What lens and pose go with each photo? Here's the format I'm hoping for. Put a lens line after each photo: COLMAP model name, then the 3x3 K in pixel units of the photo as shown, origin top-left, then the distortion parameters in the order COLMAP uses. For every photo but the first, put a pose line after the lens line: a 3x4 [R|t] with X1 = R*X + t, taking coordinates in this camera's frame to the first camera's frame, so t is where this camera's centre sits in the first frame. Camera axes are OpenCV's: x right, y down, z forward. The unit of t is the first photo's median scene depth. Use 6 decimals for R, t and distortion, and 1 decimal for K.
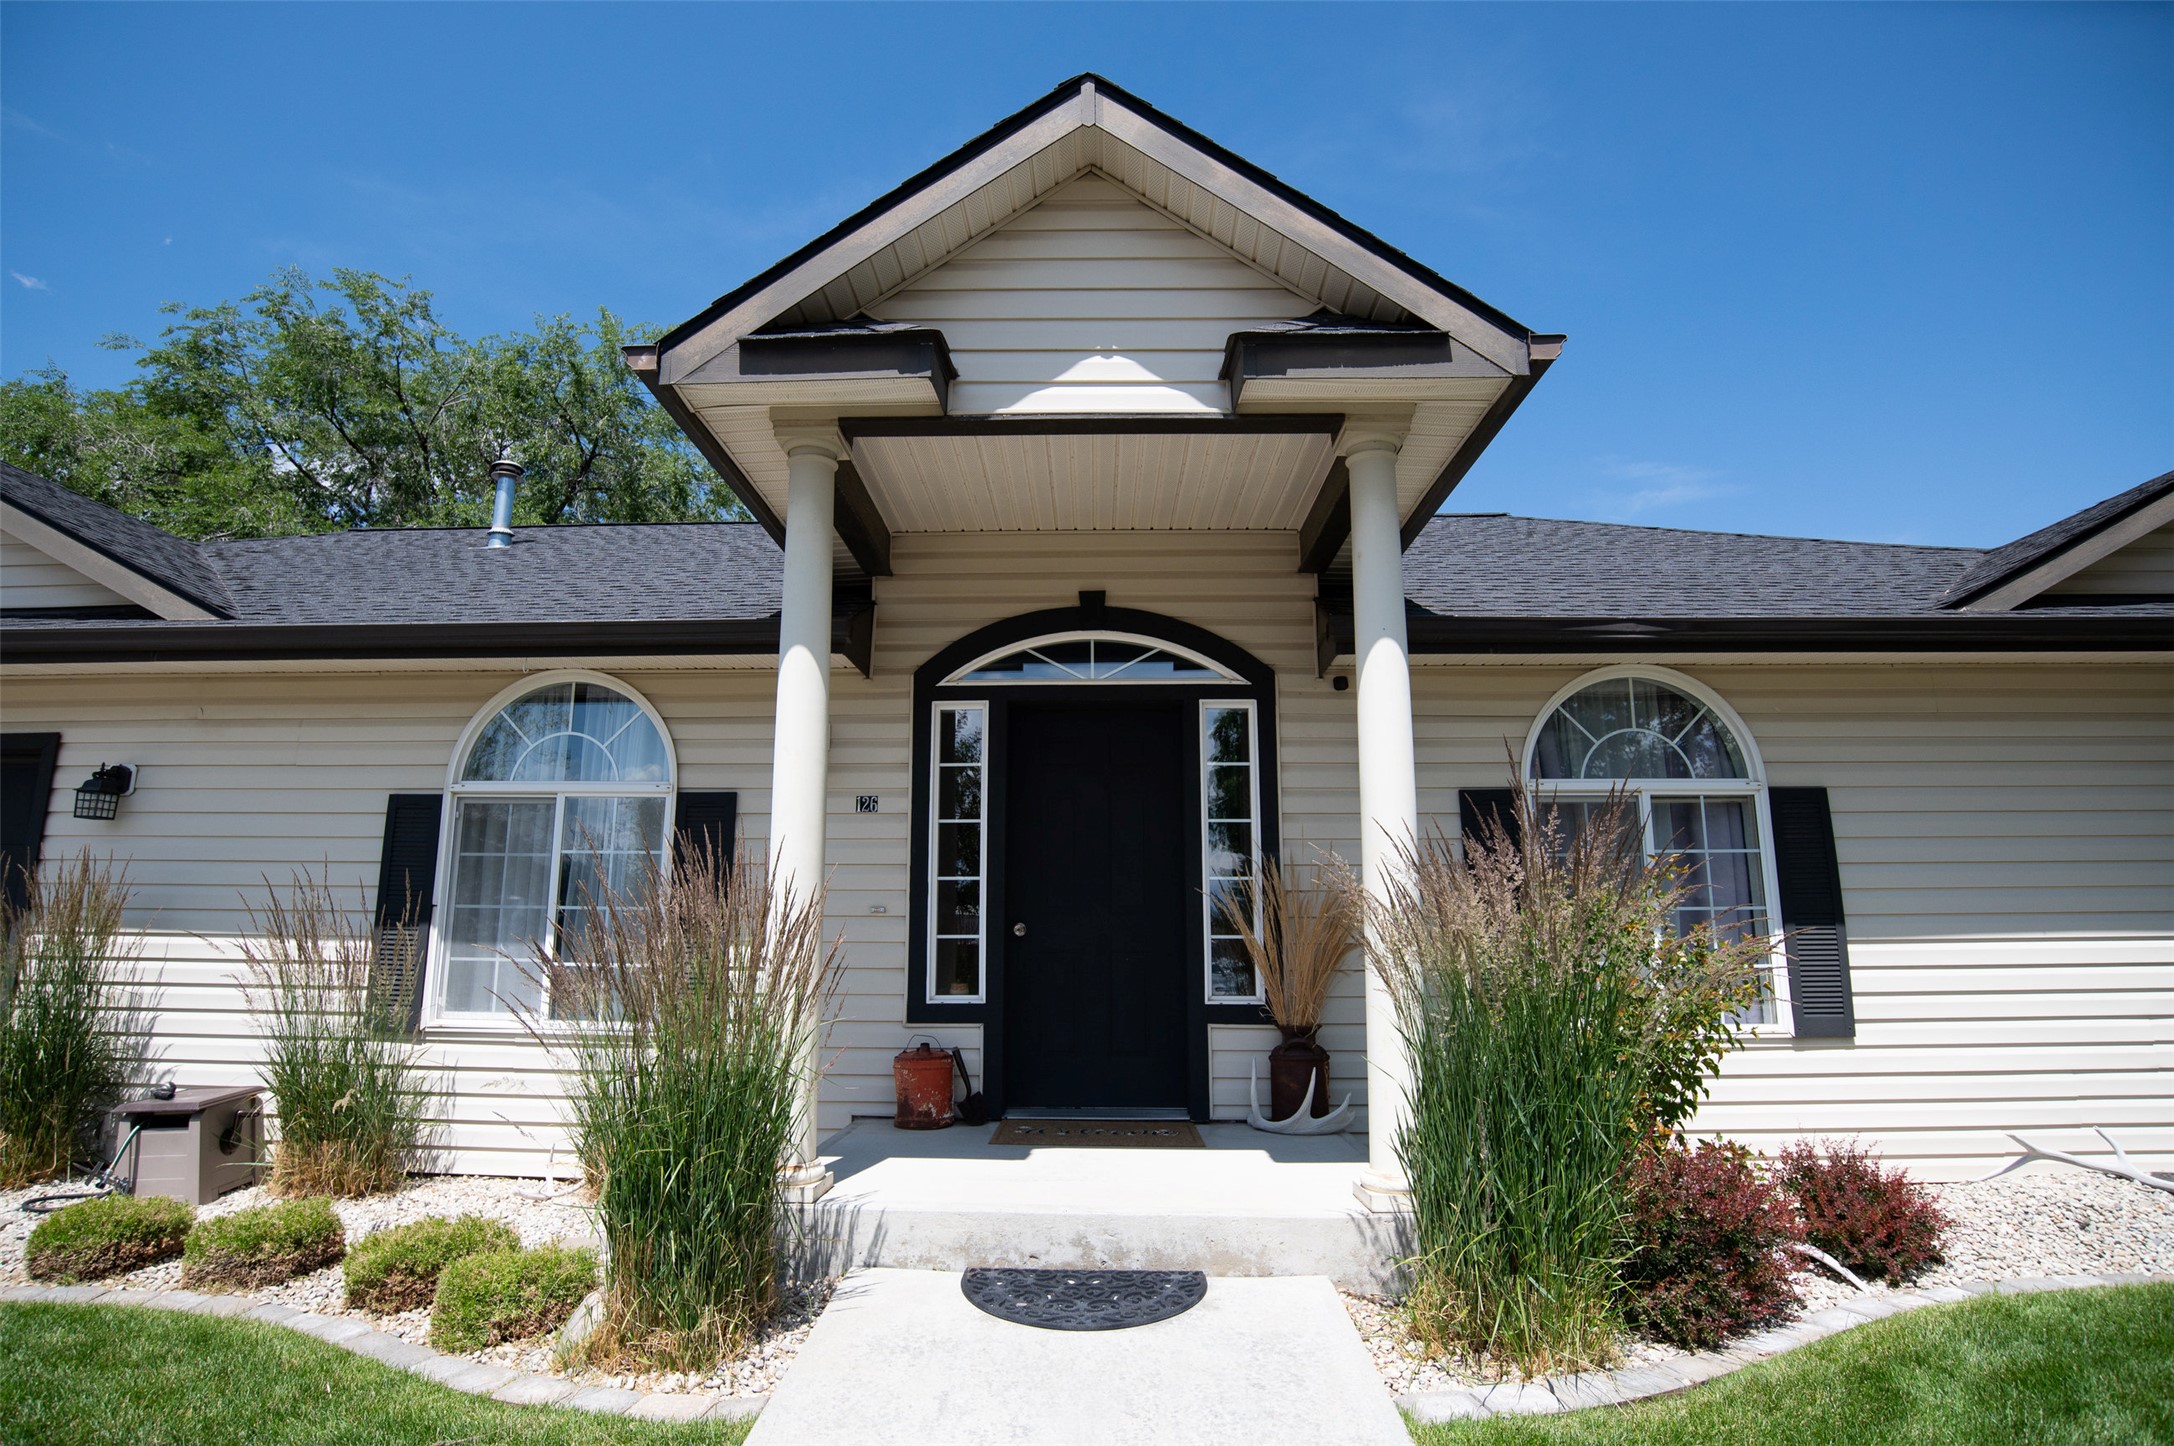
lens RADIAL K [[1143.1, 0, 1087.0], [0, 1143.1, 723.0], [0, 0, 1]] dist [-0.081099, 0.028910]
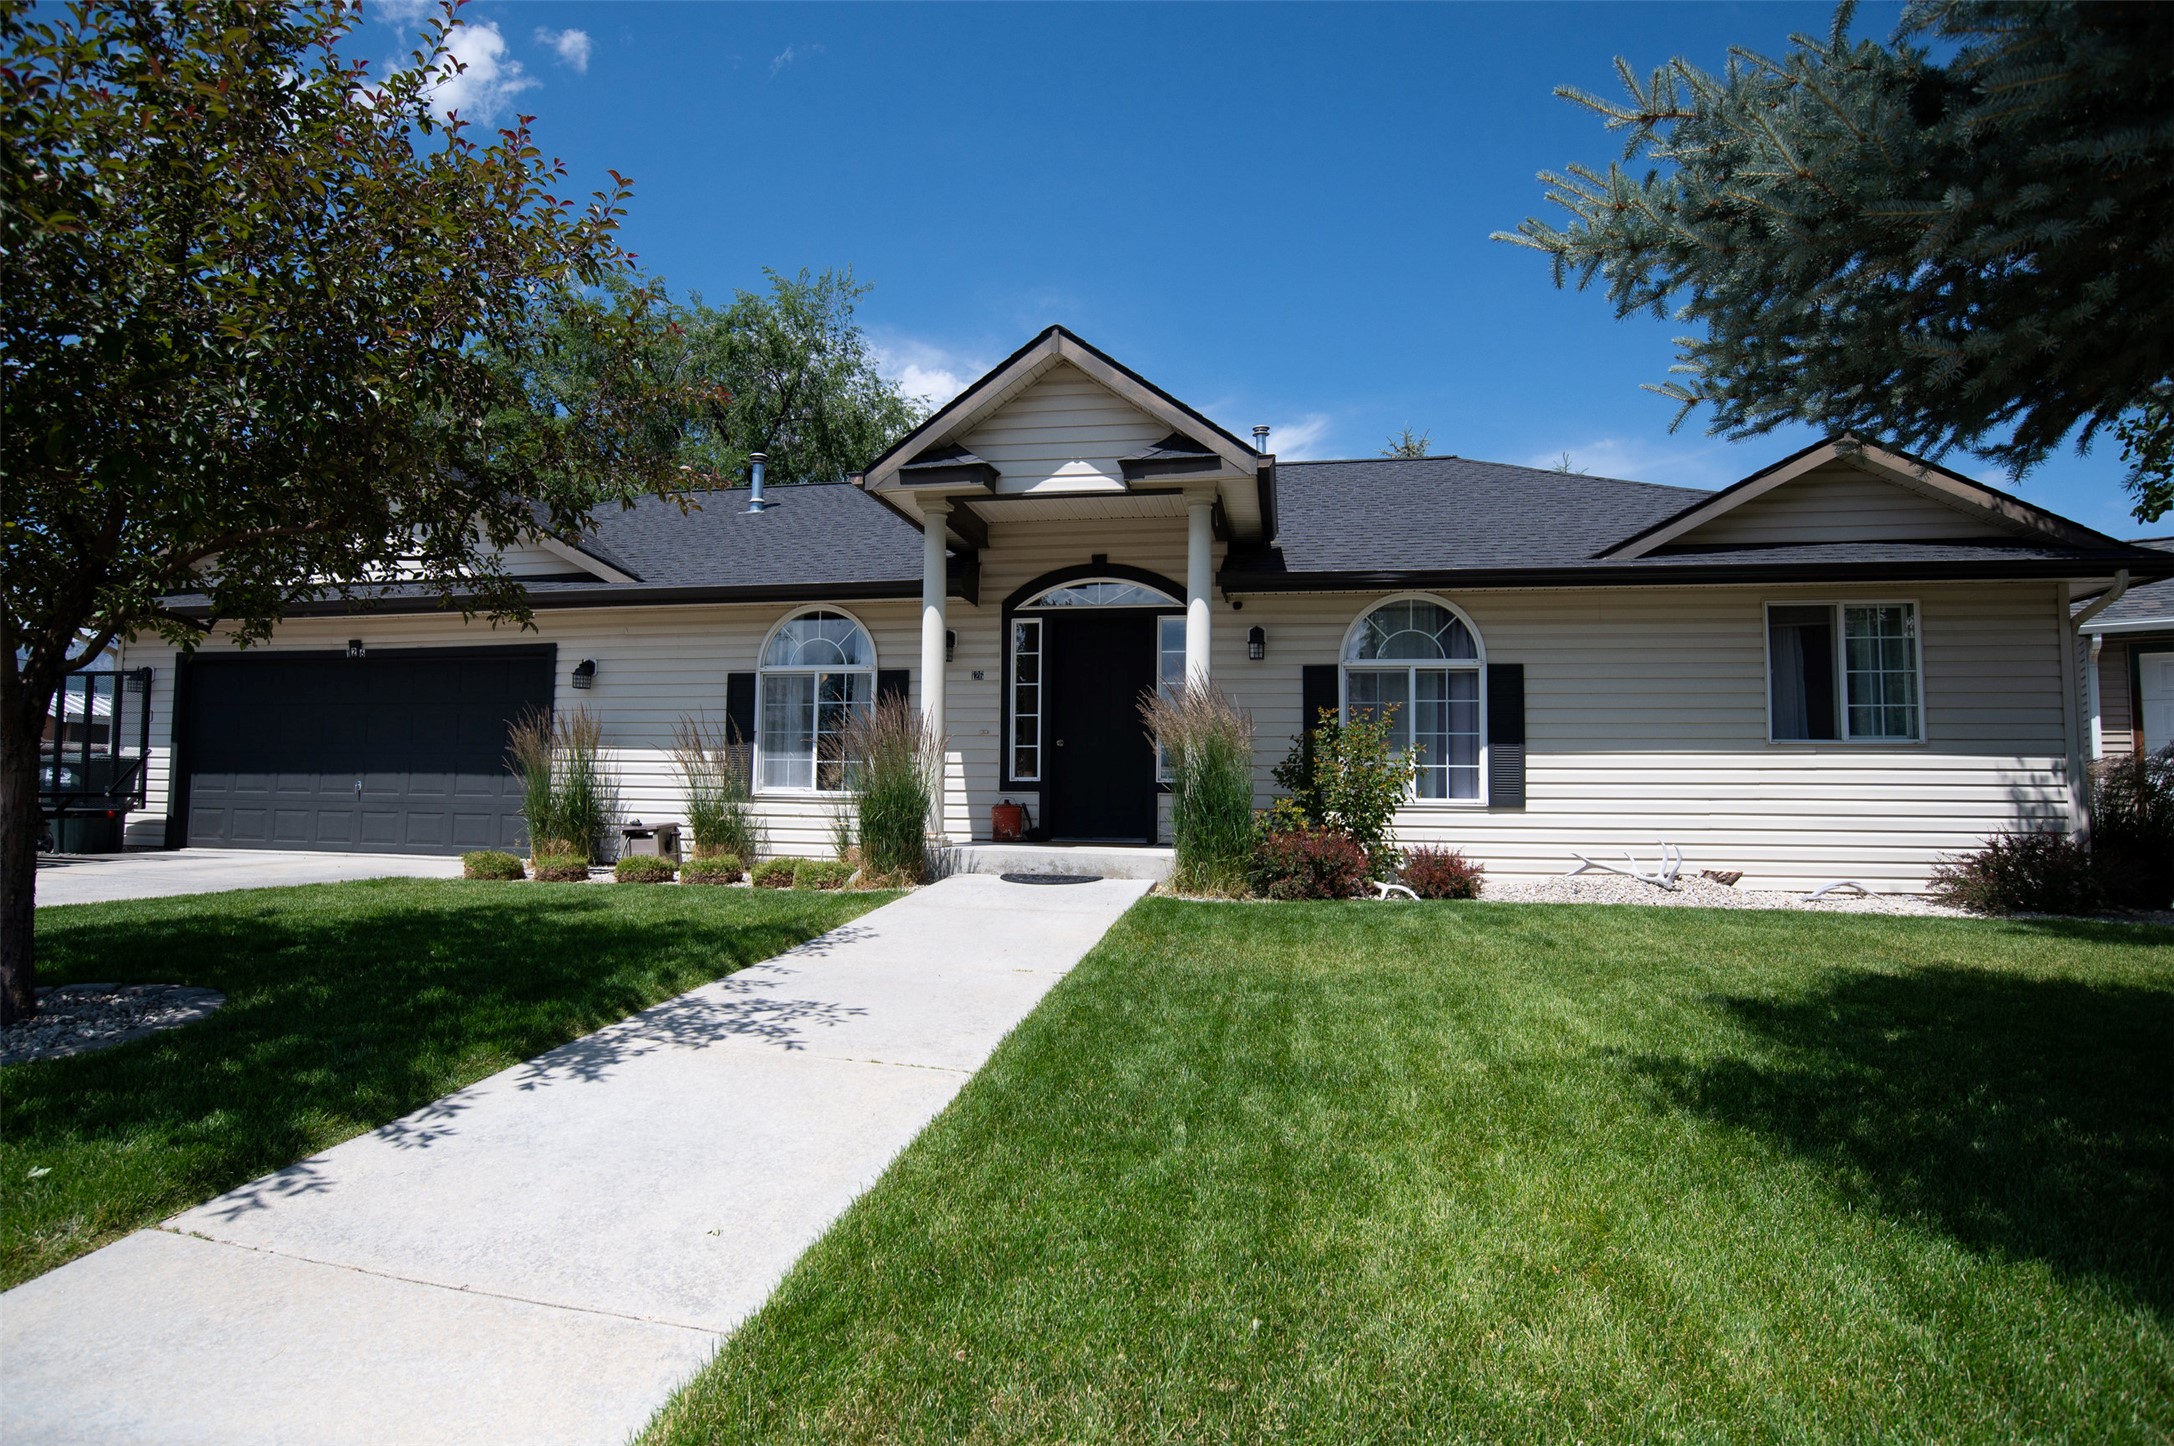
lens RADIAL K [[1143.1, 0, 1087.0], [0, 1143.1, 723.0], [0, 0, 1]] dist [-0.081099, 0.028910]
pose [[0.987967, 0.000118, -0.154662, 0.275611], [0.018692, 0.992578, 0.120162, -0.073705], [0.153529, -0.121607, 0.980633, -0.819409]]
